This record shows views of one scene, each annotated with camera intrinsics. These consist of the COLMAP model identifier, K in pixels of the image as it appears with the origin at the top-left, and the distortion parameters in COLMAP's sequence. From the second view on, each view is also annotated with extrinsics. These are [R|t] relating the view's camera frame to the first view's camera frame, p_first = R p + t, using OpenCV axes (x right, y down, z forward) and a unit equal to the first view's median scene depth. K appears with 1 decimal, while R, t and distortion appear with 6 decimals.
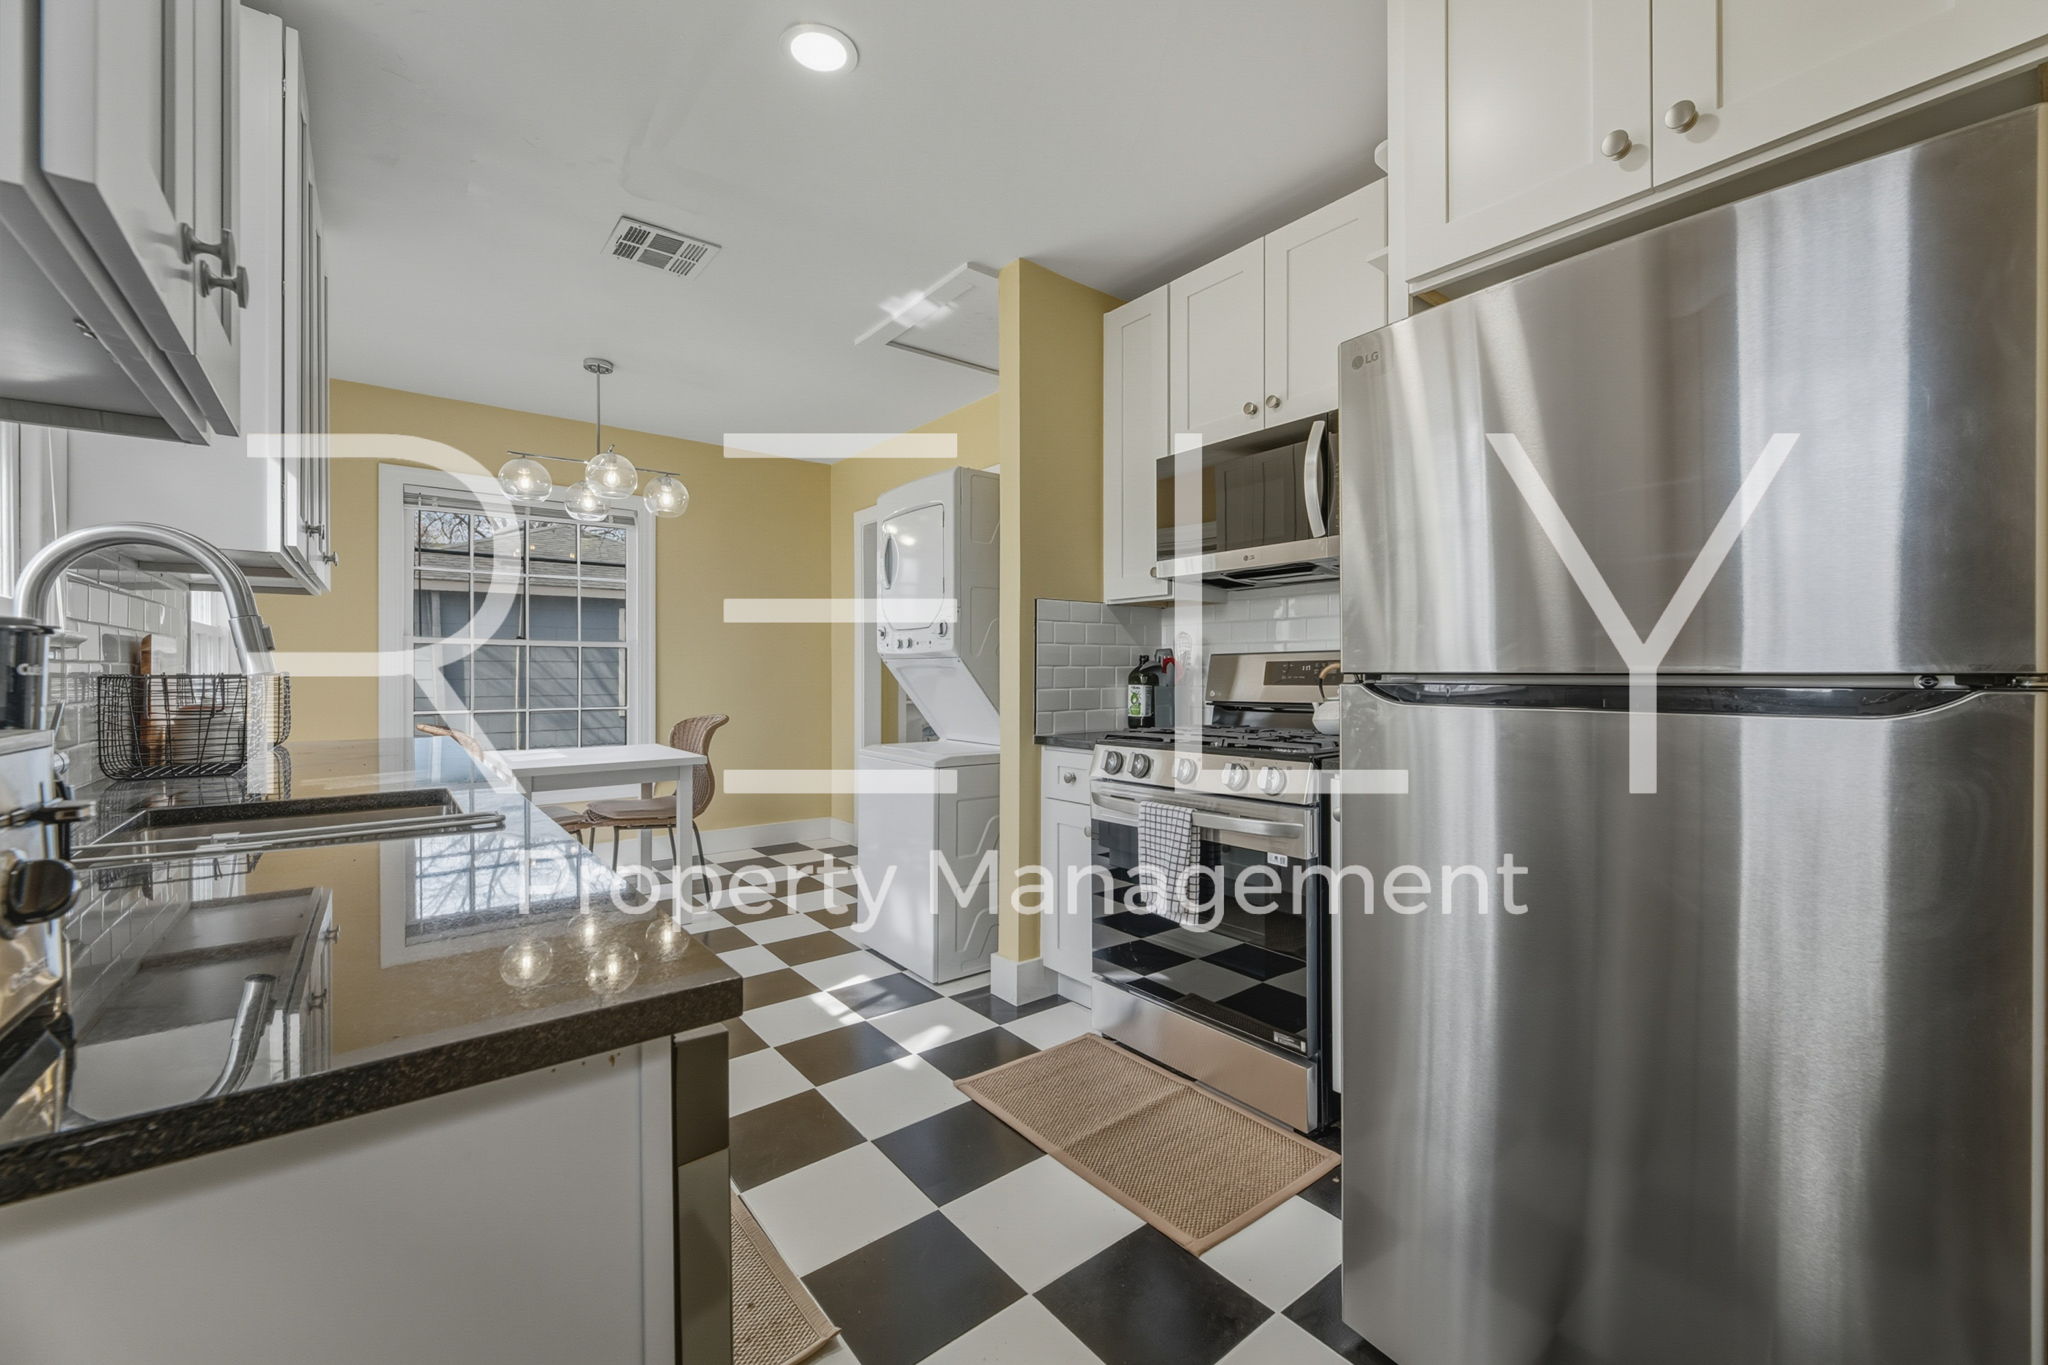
lens RADIAL K [[819.0, 0, 1043.5], [0, 819.0, 666.7], [0, 0, 1]] dist [0.022817, -0.008031]
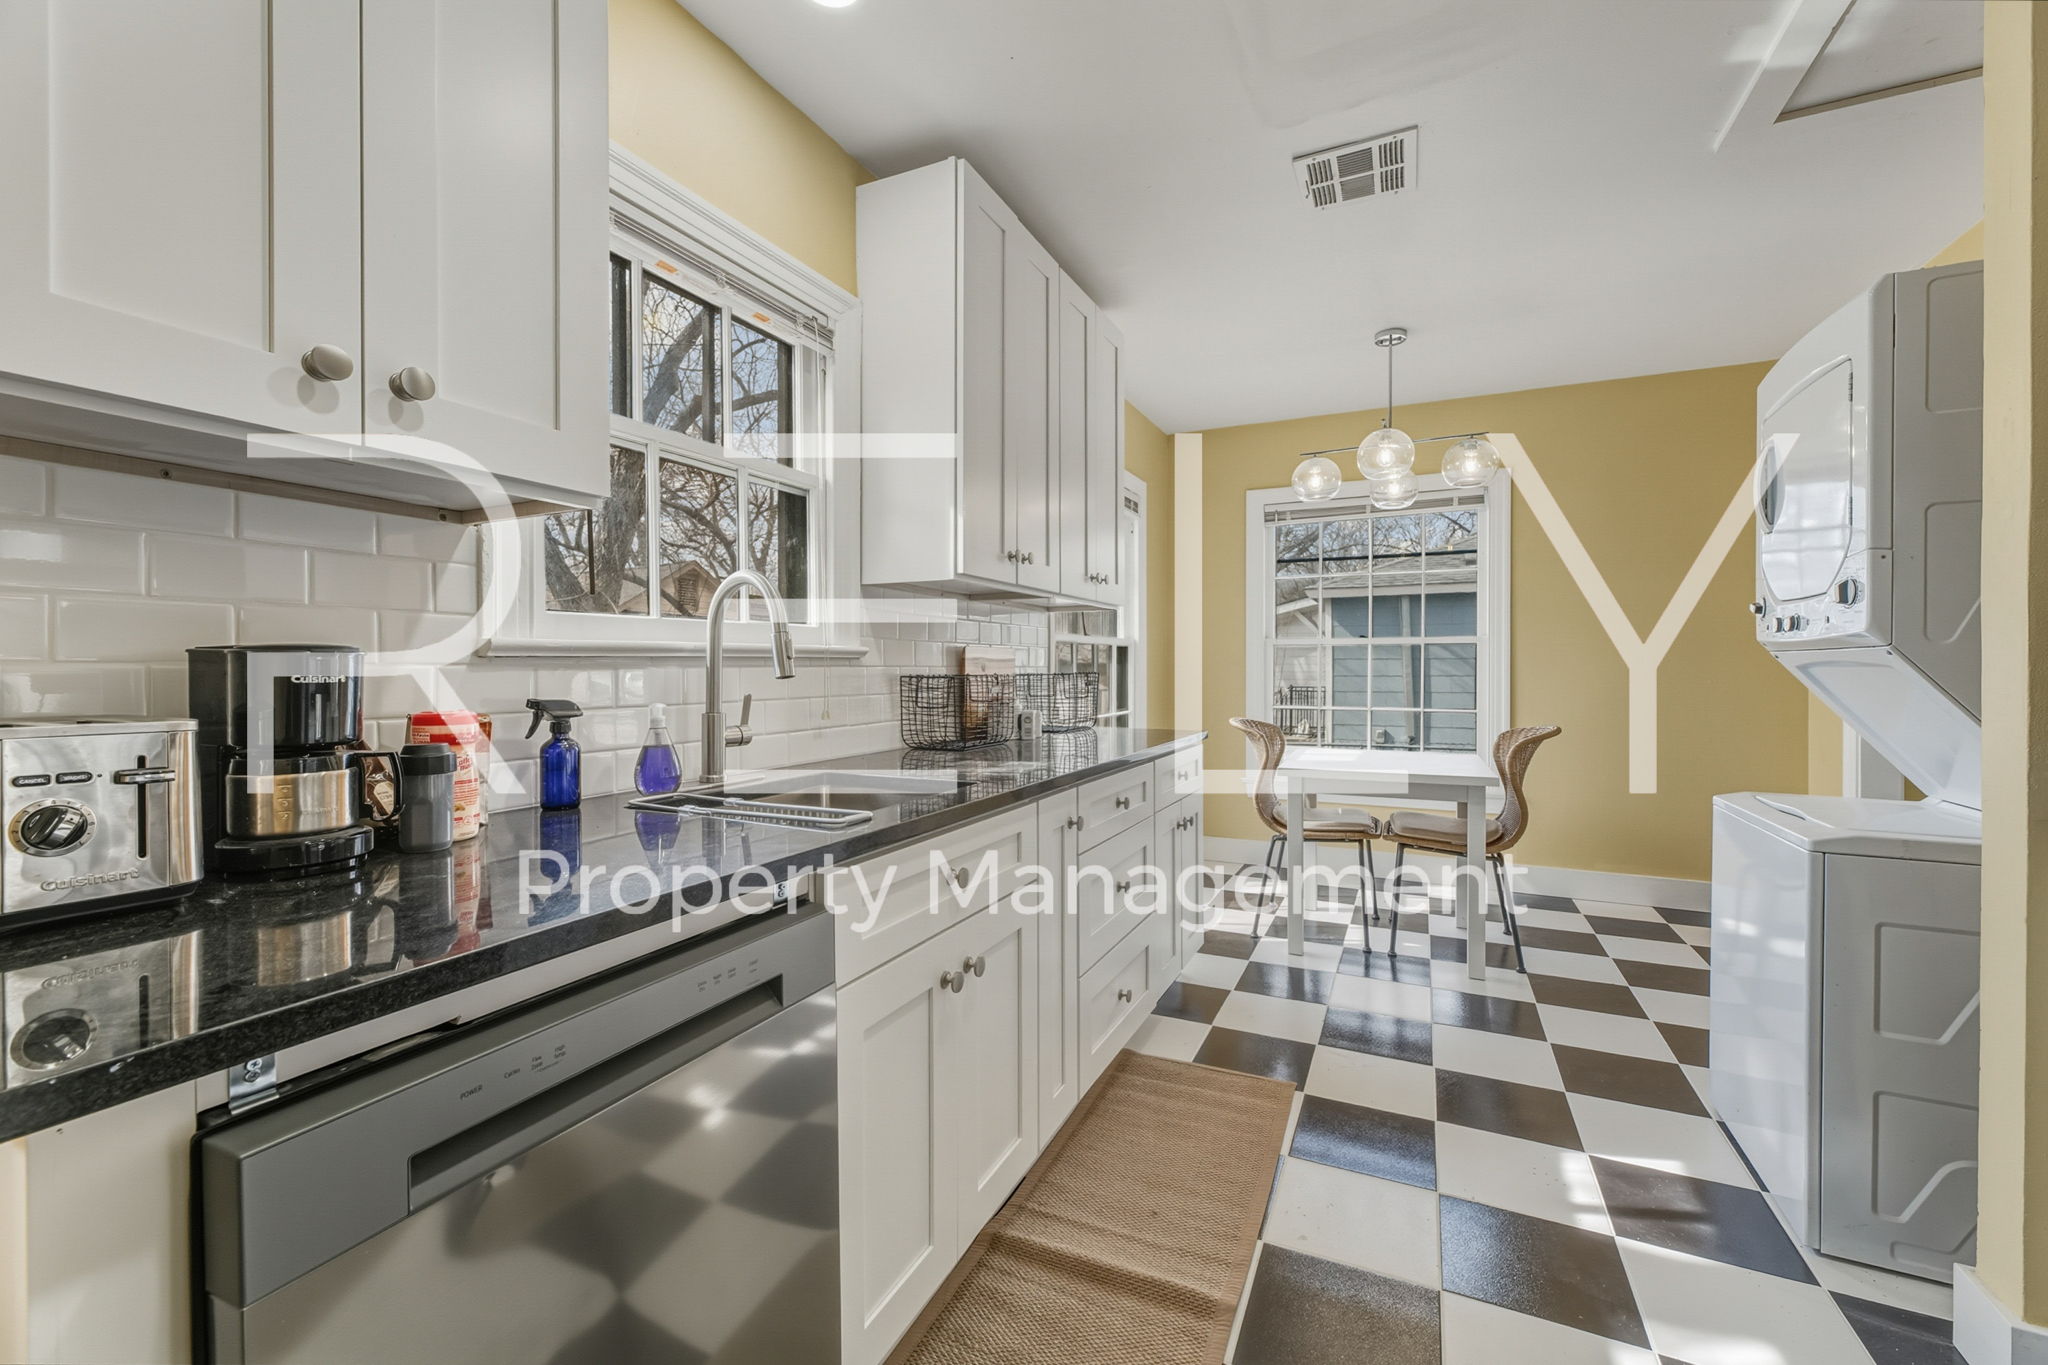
lens RADIAL K [[819.0, 0, 1043.5], [0, 819.0, 666.7], [0, 0, 1]] dist [0.022817, -0.008031]
pose [[0.434974, -0.002713, -0.900439, 0.141010], [0.006564, 0.999978, 0.000158, -0.001704], [0.900419, -0.005979, 0.434982, 0.306342]]
